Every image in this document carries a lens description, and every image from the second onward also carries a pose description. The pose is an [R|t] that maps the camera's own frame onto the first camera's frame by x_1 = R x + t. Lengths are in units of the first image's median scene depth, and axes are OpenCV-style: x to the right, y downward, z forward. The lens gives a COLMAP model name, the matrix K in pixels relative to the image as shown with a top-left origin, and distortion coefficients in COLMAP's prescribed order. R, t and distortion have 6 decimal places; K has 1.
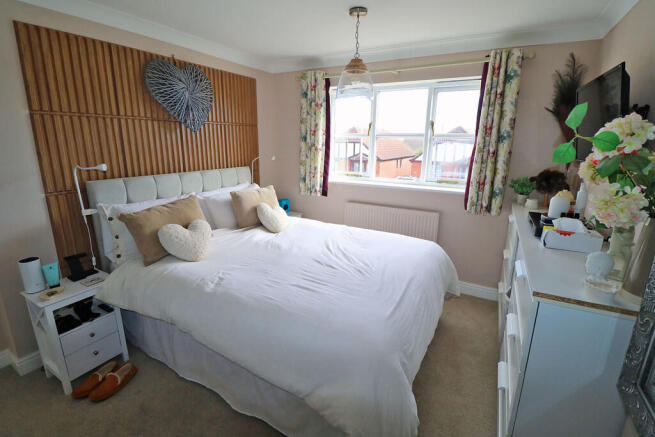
lens RADIAL K [[305.8, 0, 325.8], [0, 305.8, 216.0], [0, 0, 1]] dist [-0.012523, -0.001340]
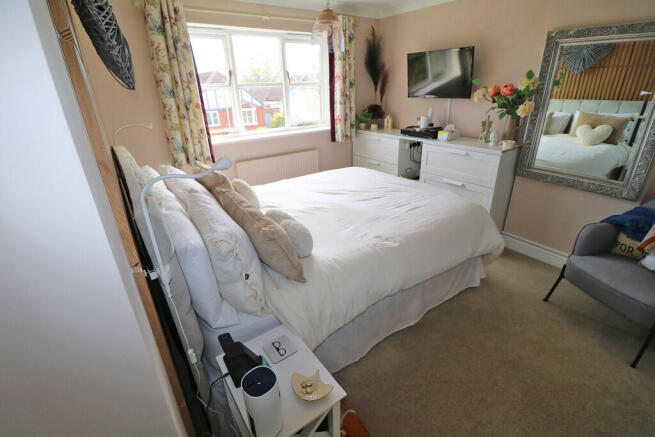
lens RADIAL K [[305.8, 0, 329.5], [0, 305.8, 216.5], [0, 0, 1]] dist [-0.012523, -0.001340]
pose [[0.412905, -0.382219, 0.826691, -1.001909], [0.250758, 0.920308, 0.300257, -0.163479], [-0.875574, 0.083322, 0.475844, 0.538130]]
